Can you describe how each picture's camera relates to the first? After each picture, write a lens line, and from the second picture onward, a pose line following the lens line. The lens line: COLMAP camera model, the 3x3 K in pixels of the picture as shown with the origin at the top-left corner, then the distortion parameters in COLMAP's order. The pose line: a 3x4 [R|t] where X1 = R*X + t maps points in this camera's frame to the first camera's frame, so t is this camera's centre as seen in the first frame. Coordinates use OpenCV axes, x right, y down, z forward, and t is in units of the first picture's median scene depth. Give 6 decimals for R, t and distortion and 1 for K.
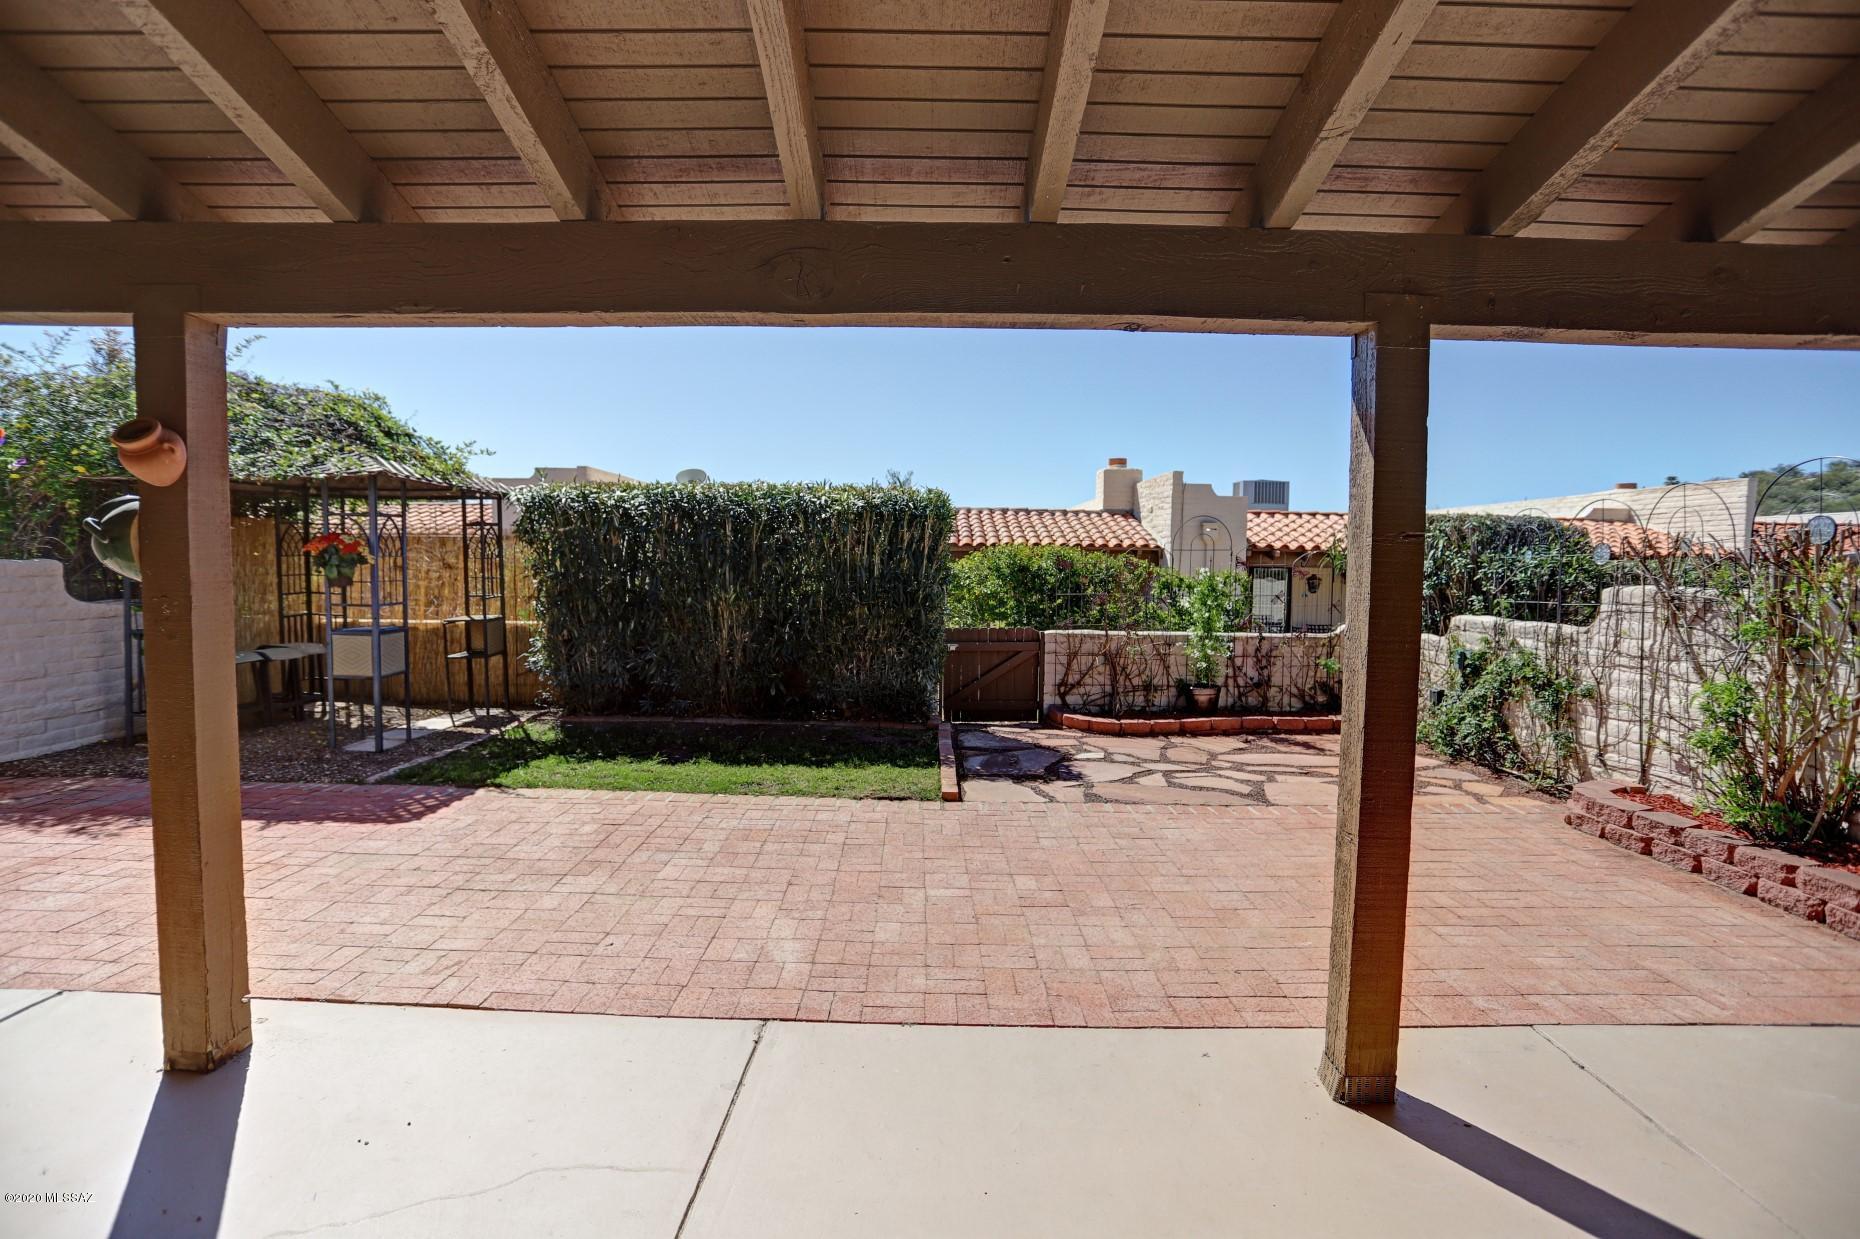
lens RADIAL K [[905.6, 0, 923.0], [0, 905.6, 614.5], [0, 0, 1]] dist [-0.072395, 0.029953]
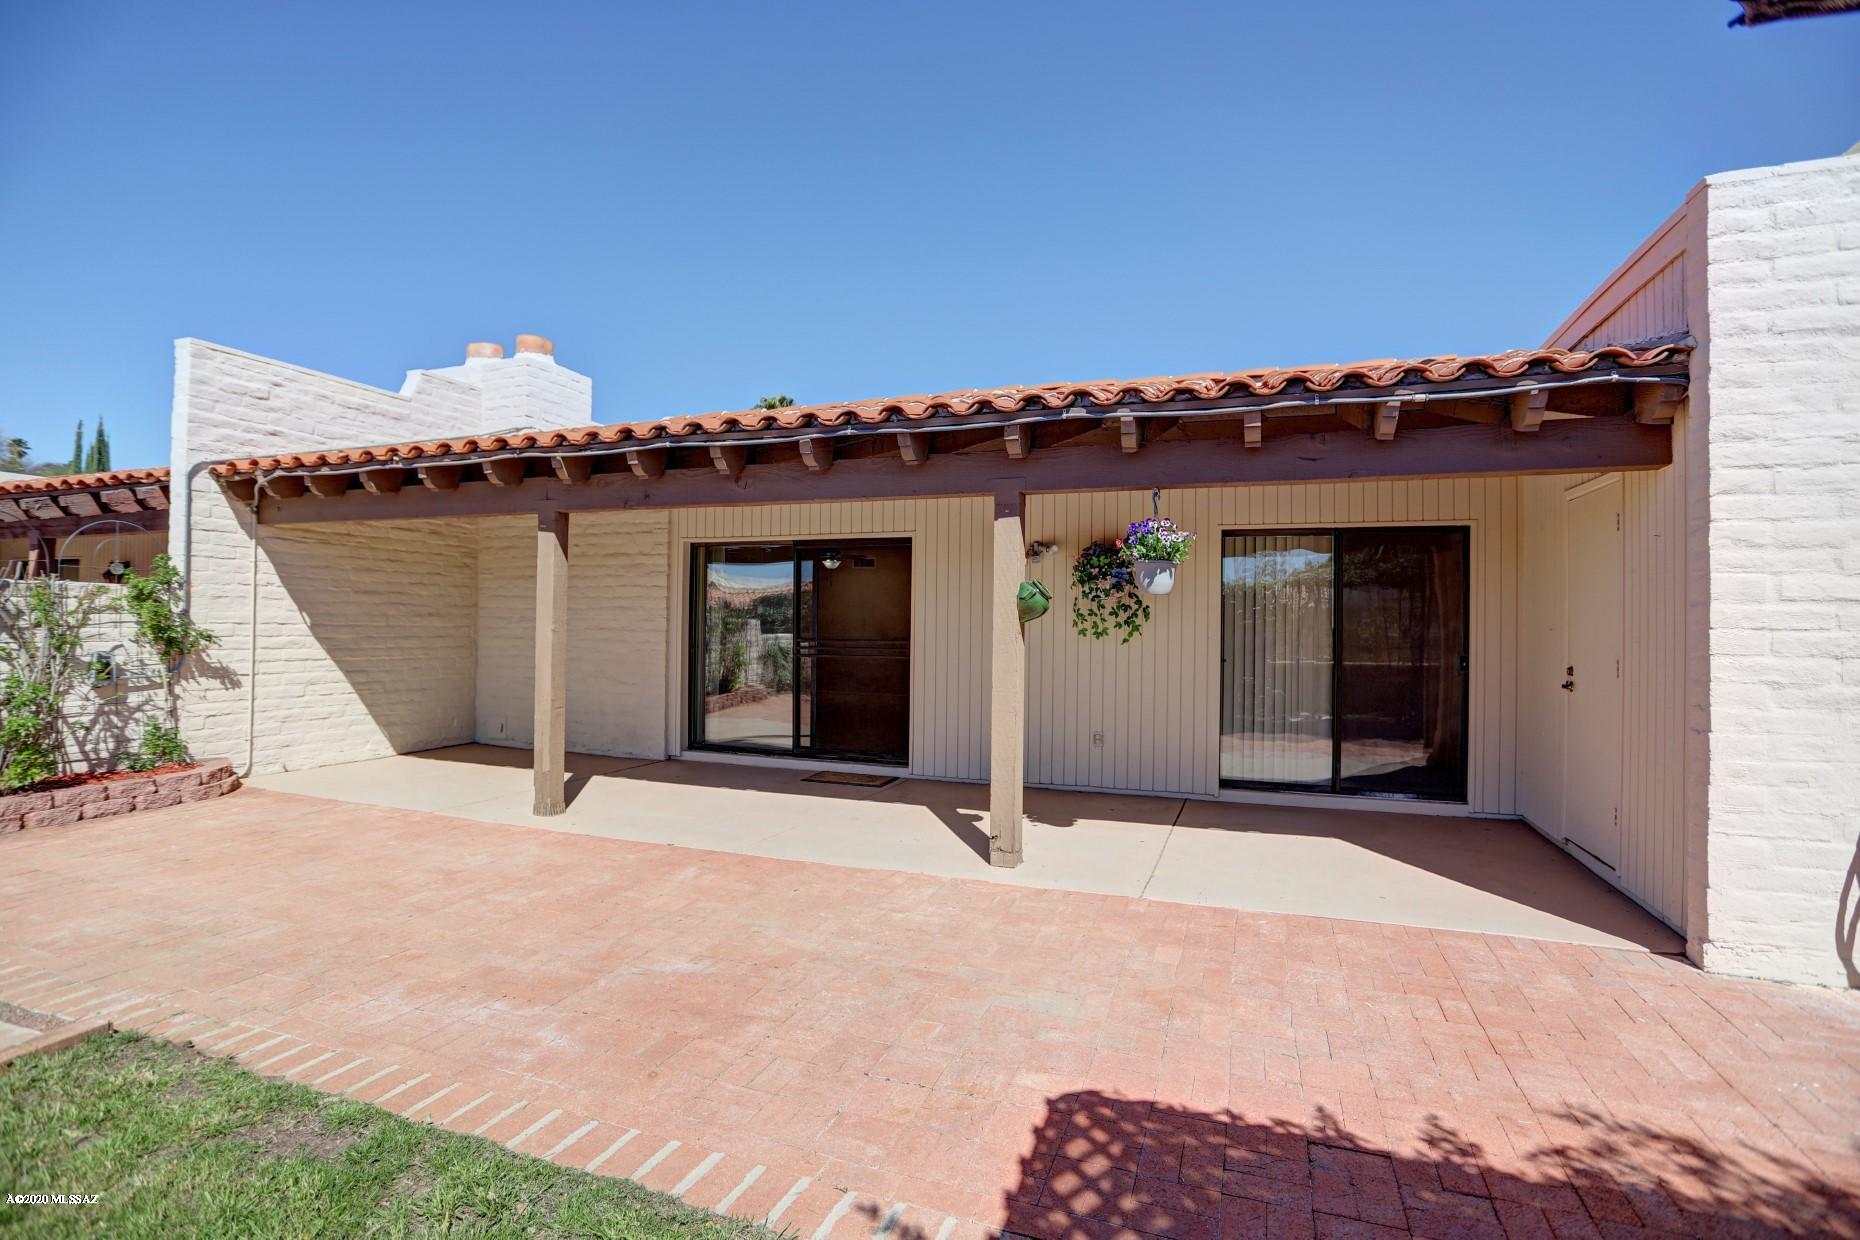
lens RADIAL K [[896.6, 0, 922.0], [0, 896.6, 619.0], [0, 0, 1]] dist [-0.075134, 0.024068]
pose [[-0.939972, -0.022414, 0.340516, -0.425691], [-0.003190, 0.998374, 0.056910, -0.047901], [-0.341238, 0.052407, -0.938515, 0.946703]]
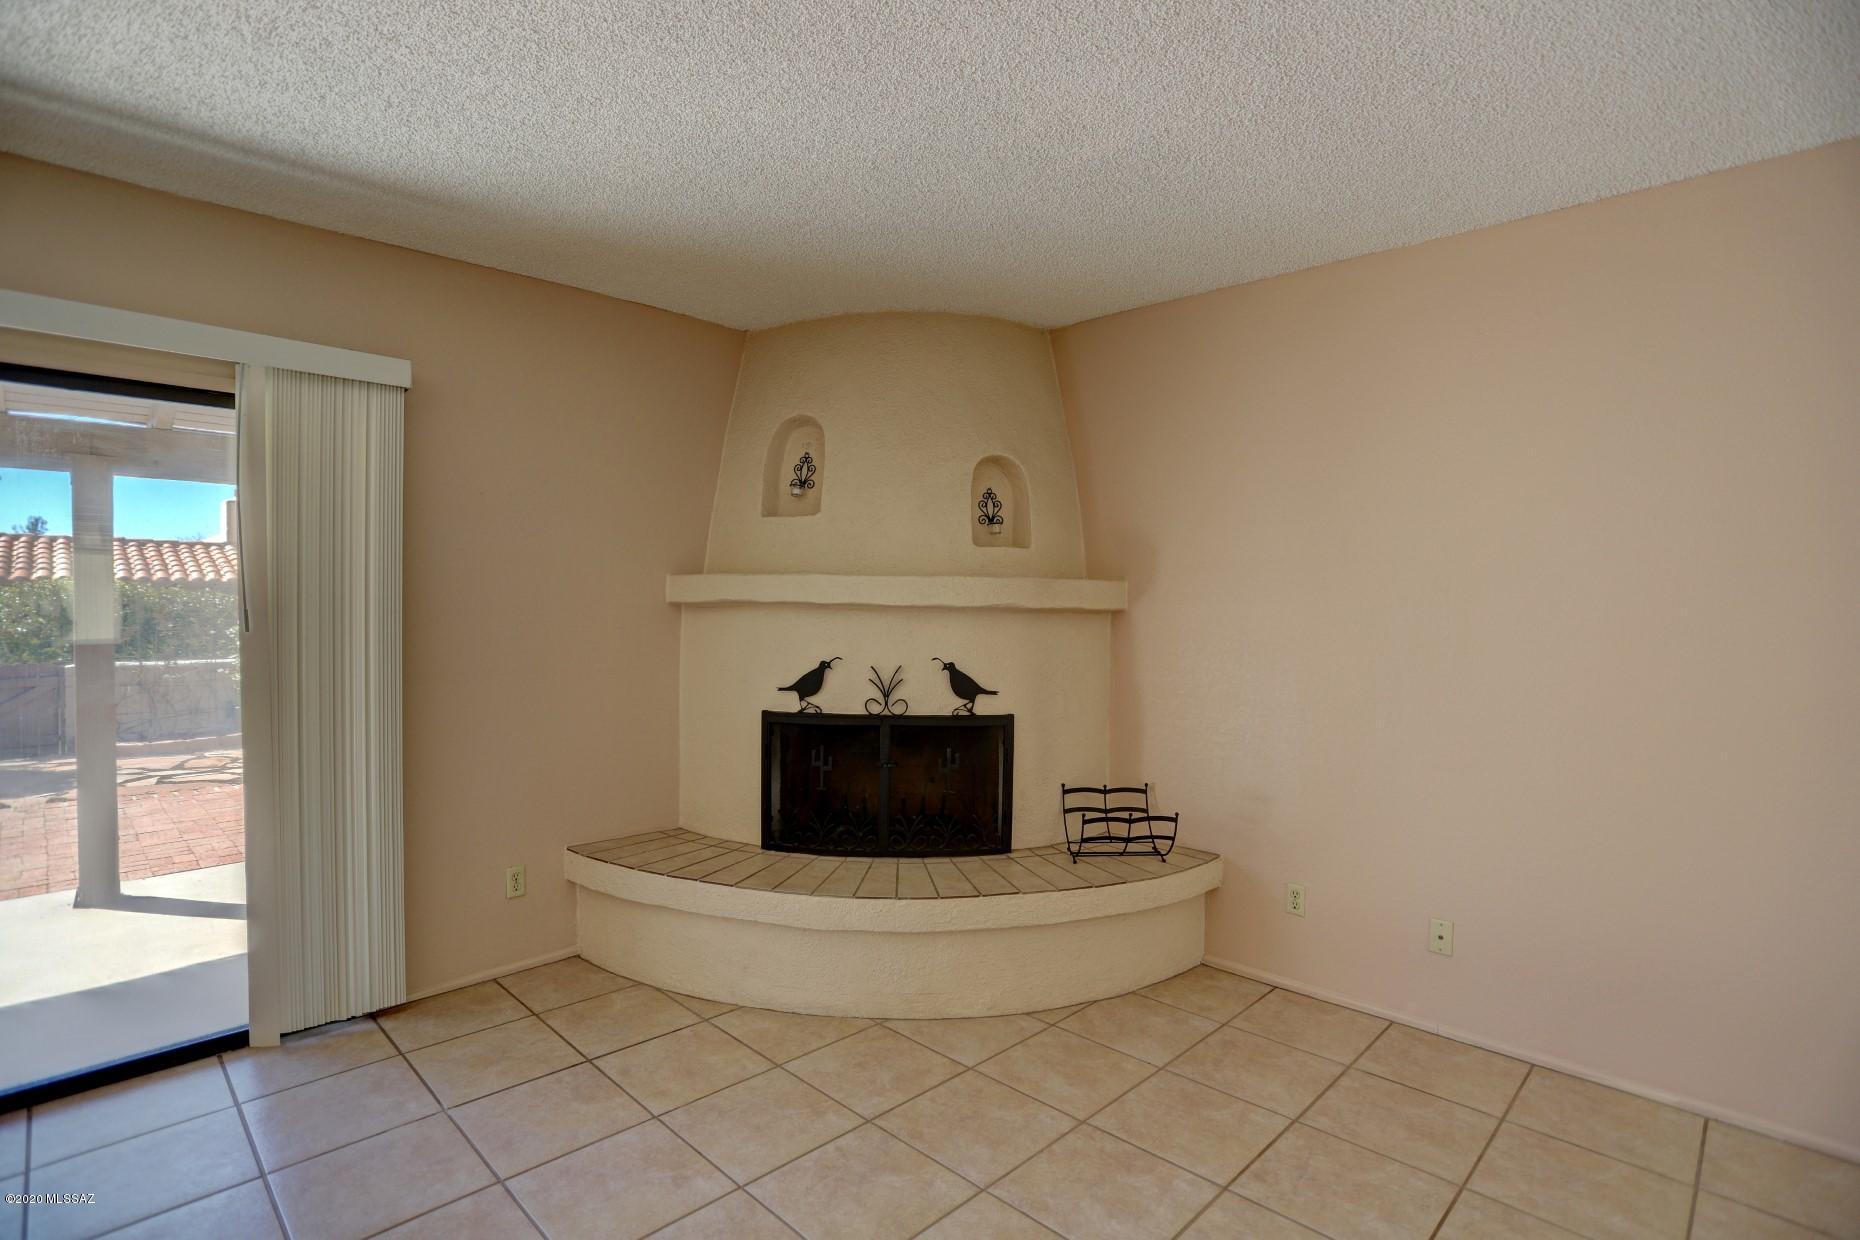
lens RADIAL K [[905.6, 0, 923.0], [0, 905.6, 615.0], [0, 0, 1]] dist [-0.072395, 0.029953]
pose [[0.702161, -0.019144, 0.711760, 0.137709], [0.043918, 0.998900, -0.016458, 0.023266], [-0.710662, 0.042815, 0.702229, -0.448829]]
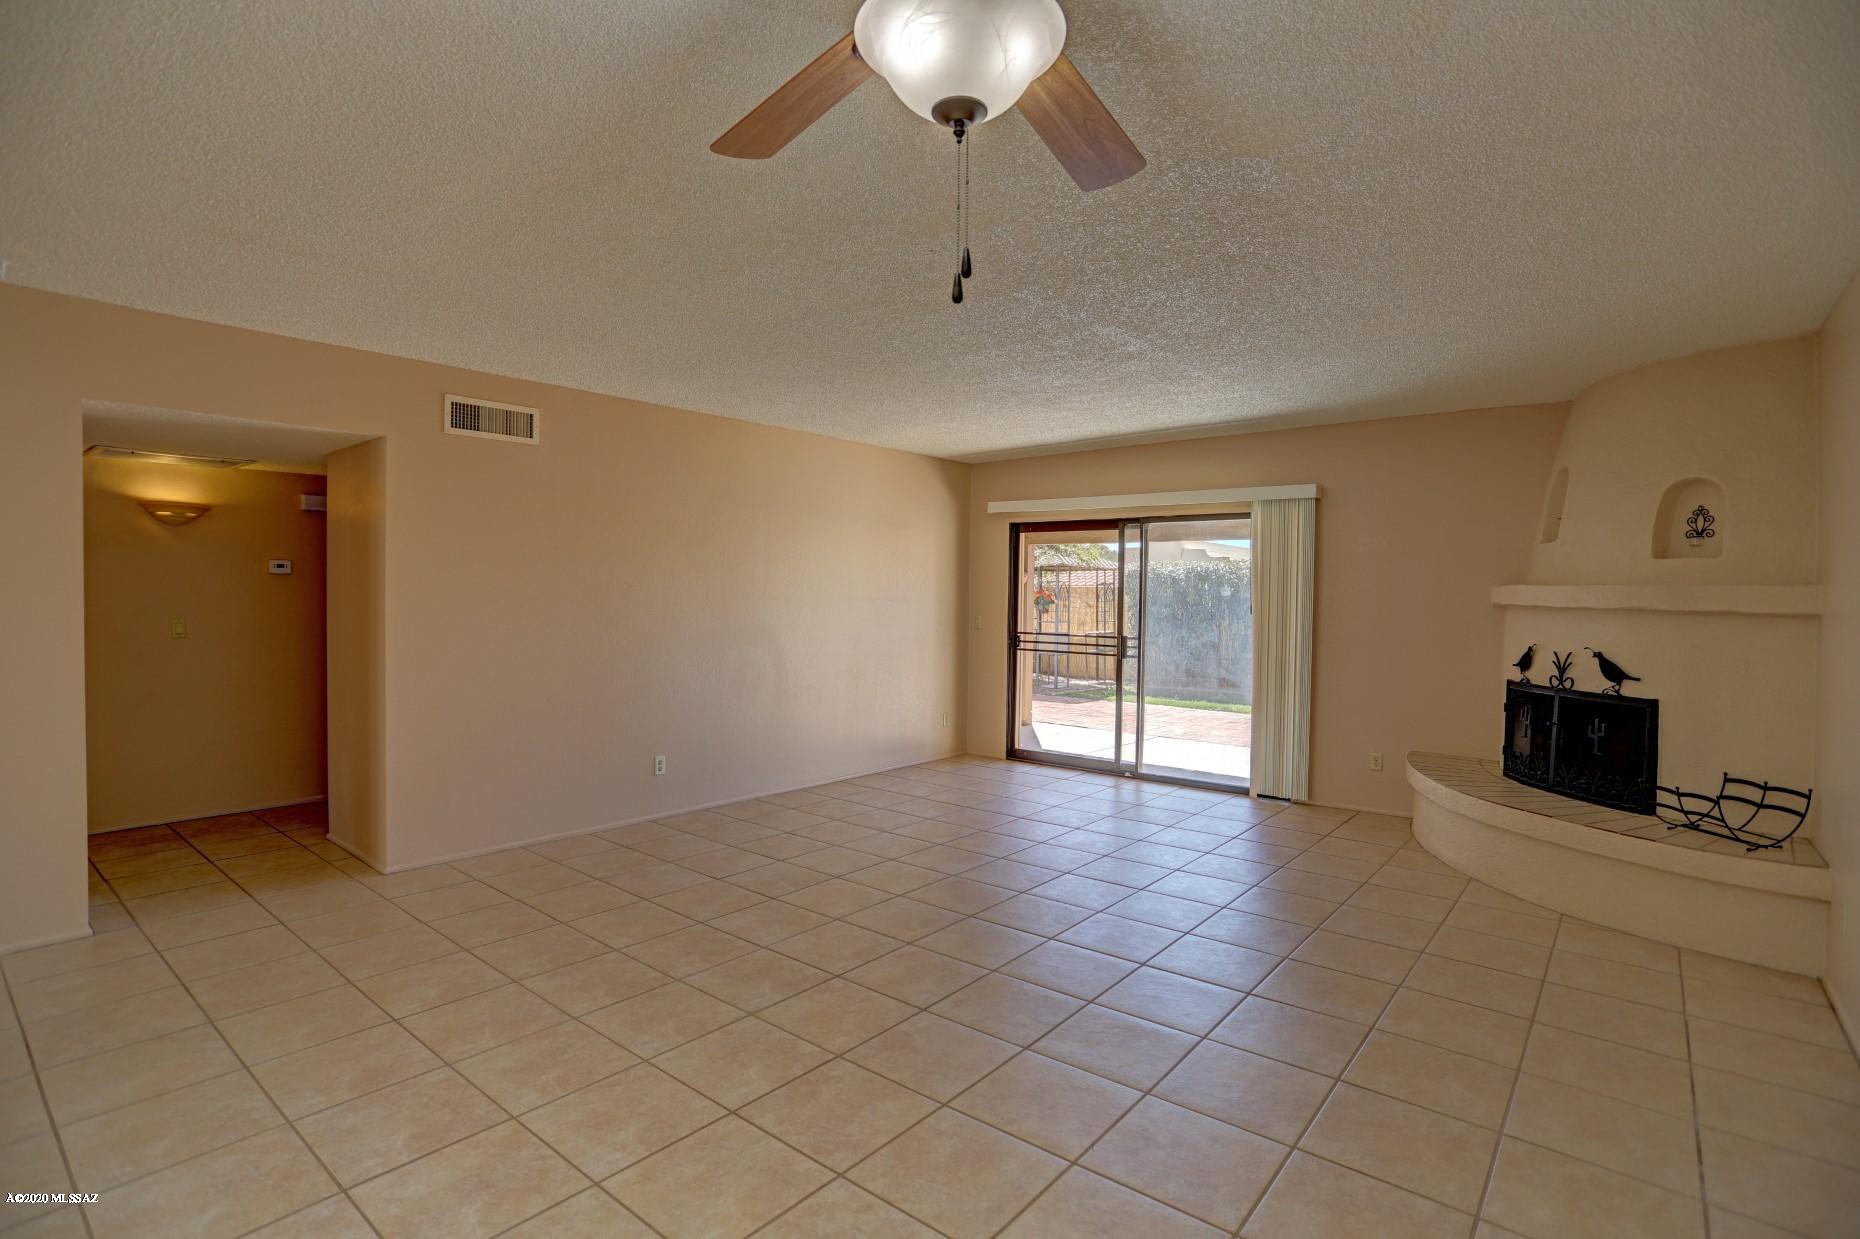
lens RADIAL K [[905.6, 0, 923.0], [0, 905.6, 614.5], [0, 0, 1]] dist [-0.072395, 0.029953]
pose [[0.775609, 0.009382, -0.631144, 0.475503], [-0.039532, 0.998649, -0.033736, 0.051381], [0.629974, 0.051116, 0.774932, -0.837182]]
